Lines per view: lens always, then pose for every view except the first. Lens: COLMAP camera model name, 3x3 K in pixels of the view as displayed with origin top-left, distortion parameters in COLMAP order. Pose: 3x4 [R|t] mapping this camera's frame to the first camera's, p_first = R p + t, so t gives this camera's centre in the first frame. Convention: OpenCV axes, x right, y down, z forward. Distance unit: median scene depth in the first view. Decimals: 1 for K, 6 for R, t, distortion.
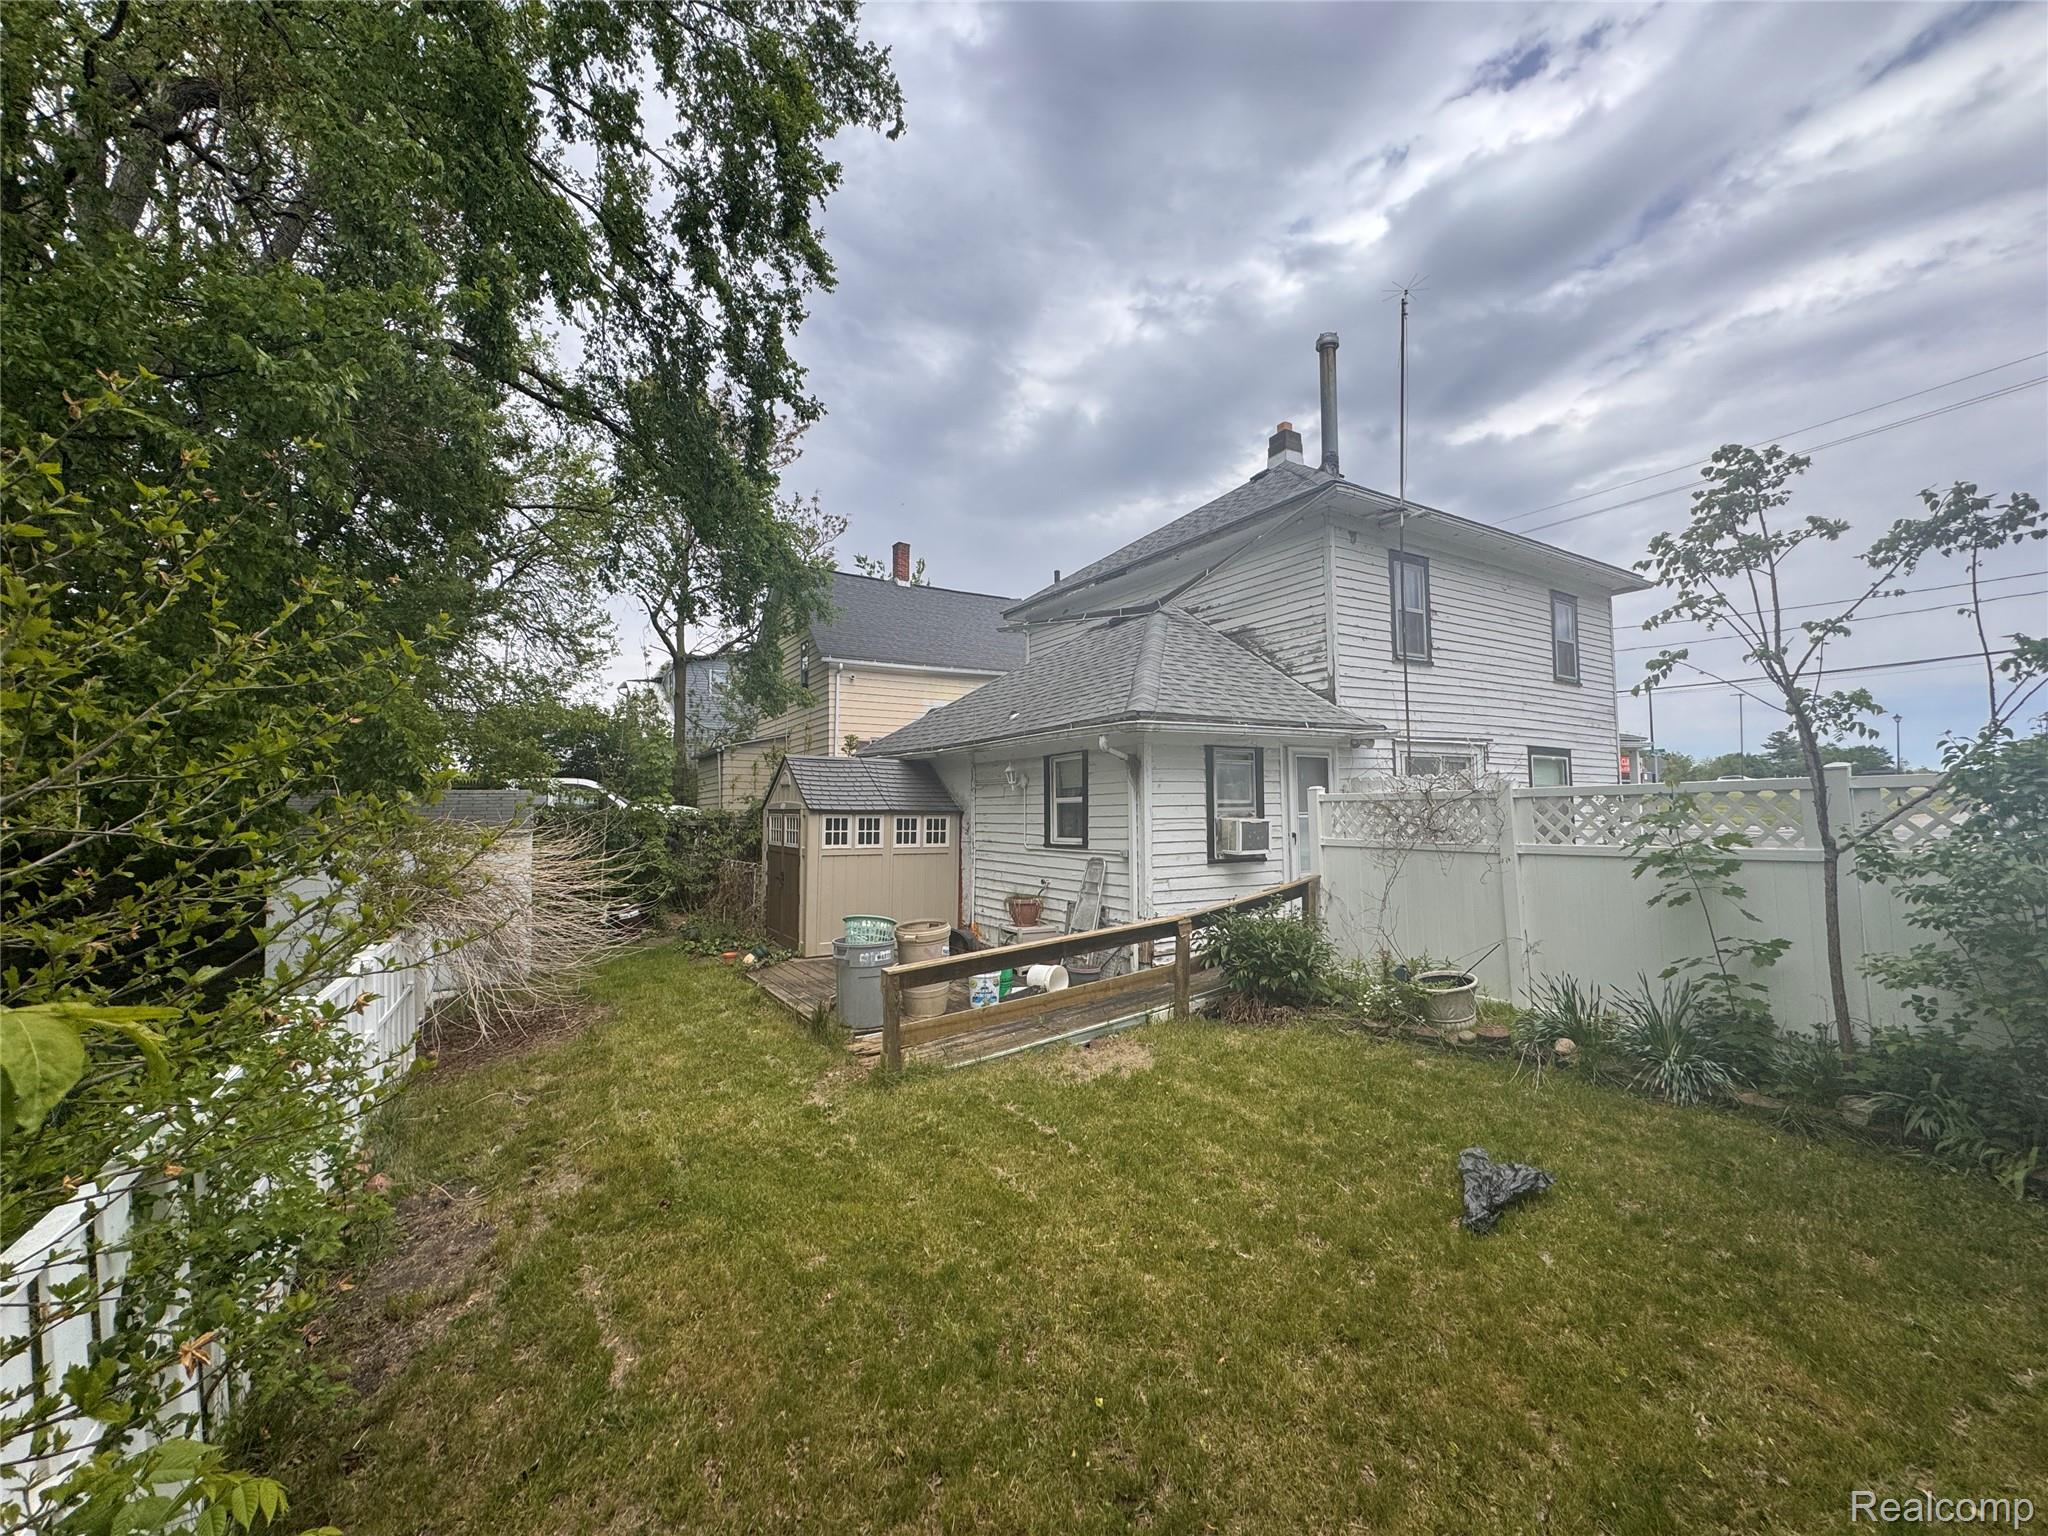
lens RADIAL K [[829.9, 0, 1015.0], [0, 829.9, 764.1], [0, 0, 1]] dist [-0.000621, -0.000007]
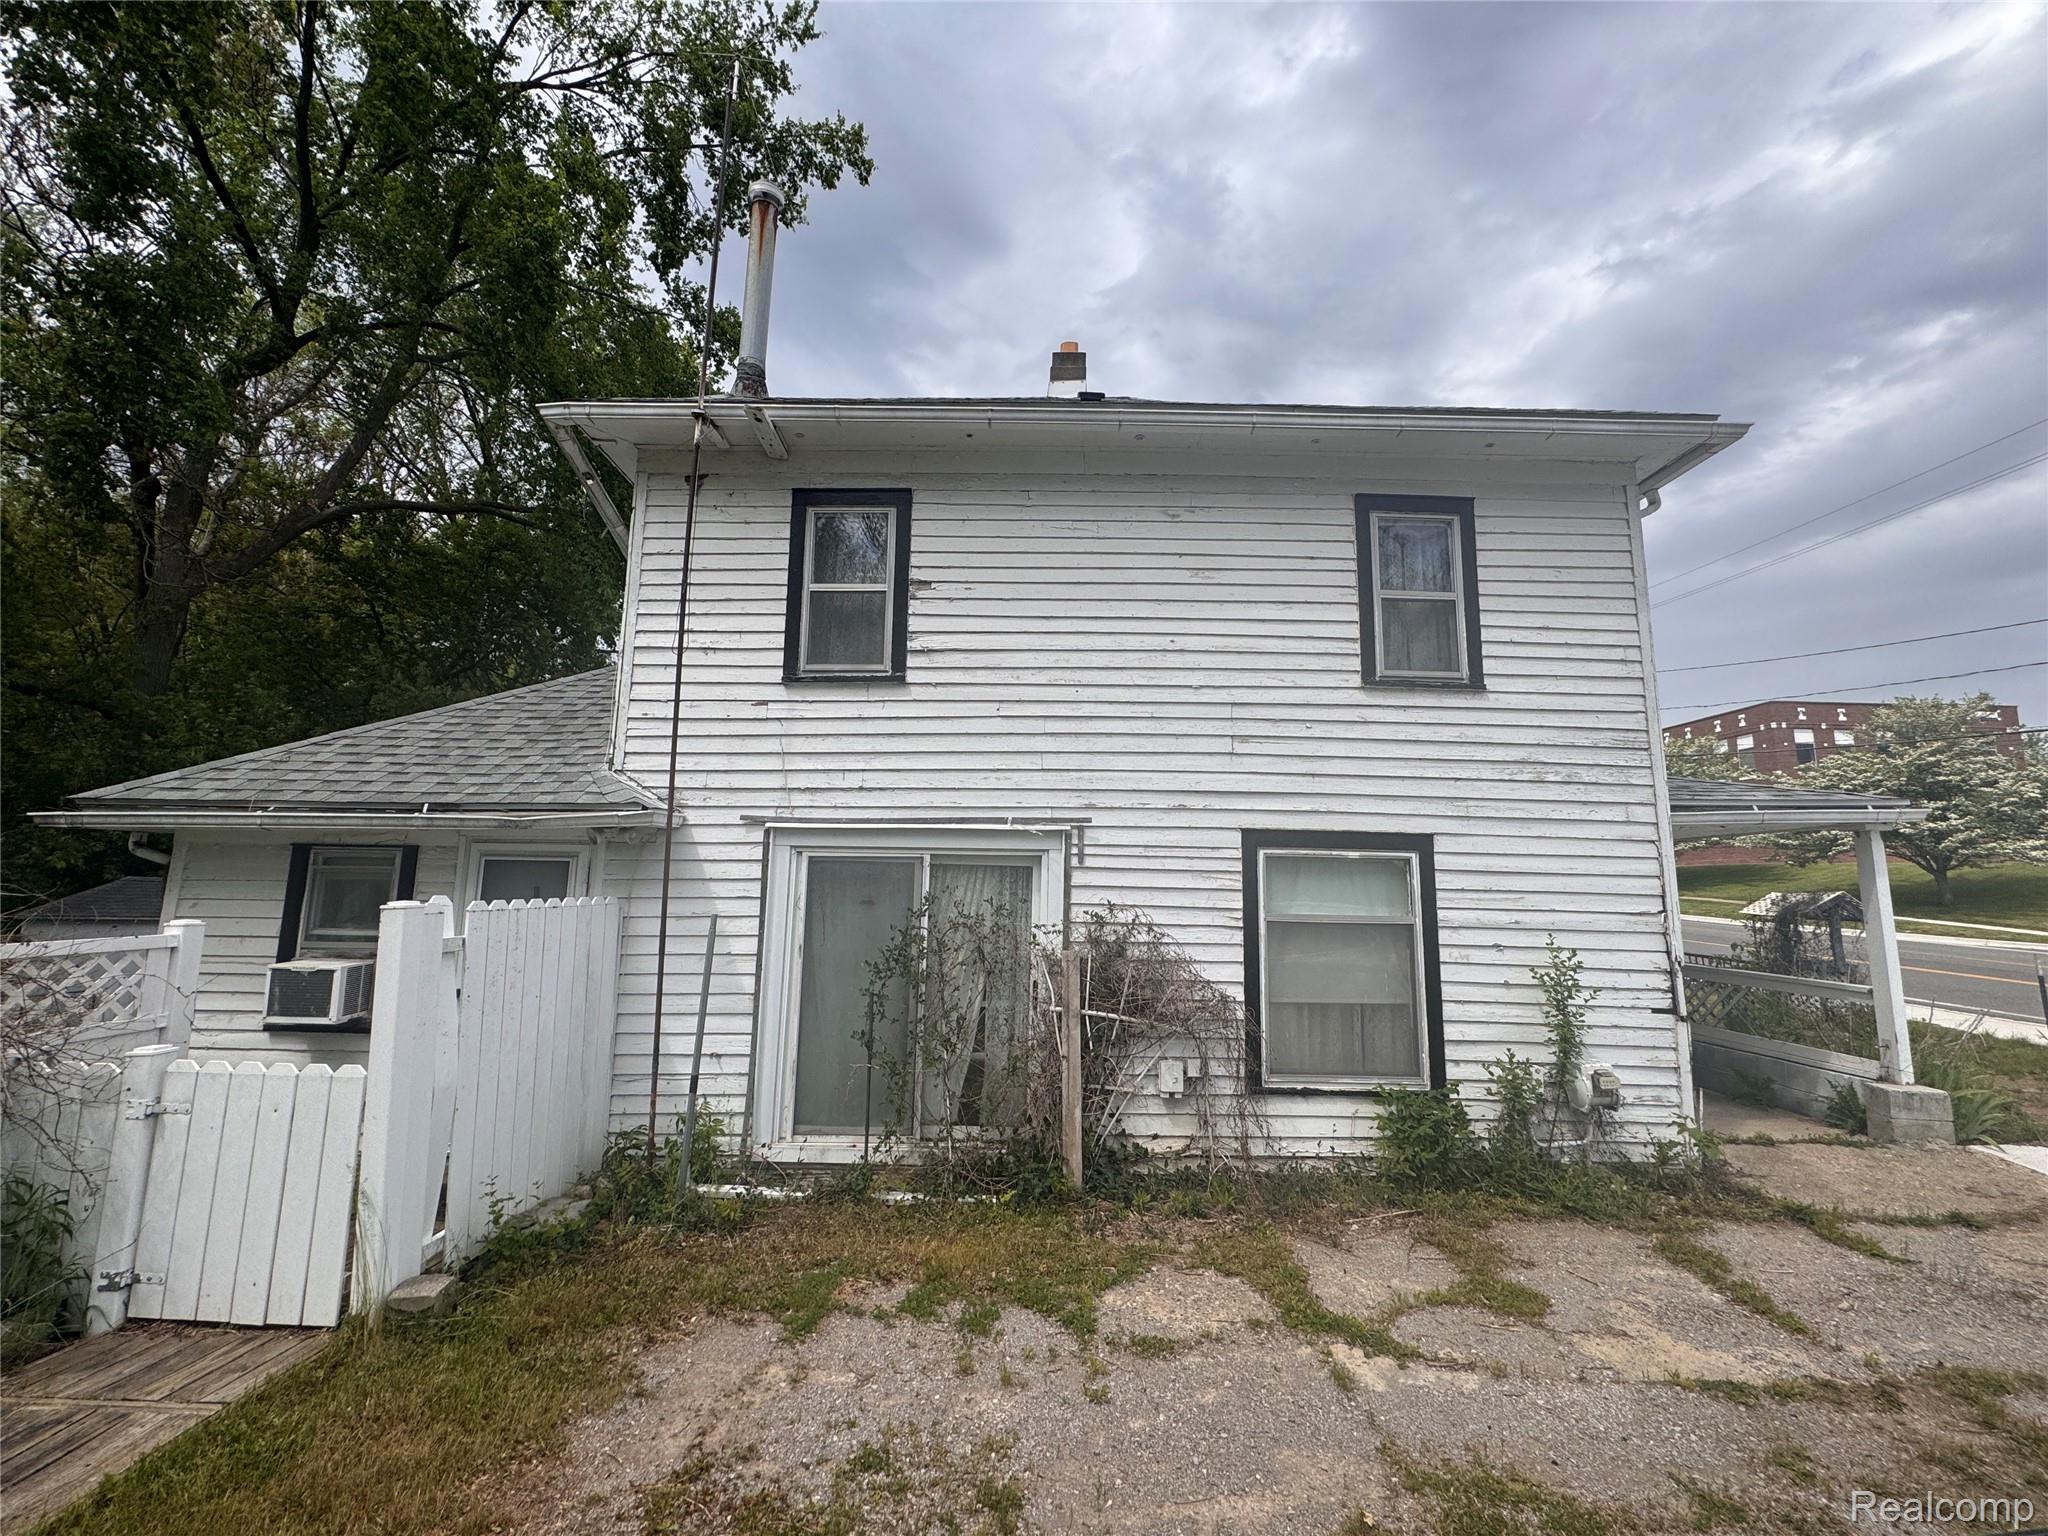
lens RADIAL K [[829.9, 0, 1015.0], [0, 829.9, 764.1], [0, 0, 1]] dist [-0.000621, -0.000007]
pose [[0.843978, -0.048449, -0.534185, 0.718545], [0.003129, 0.996340, -0.085422, -0.018533], [0.536368, 0.070423, 0.841041, 0.507665]]
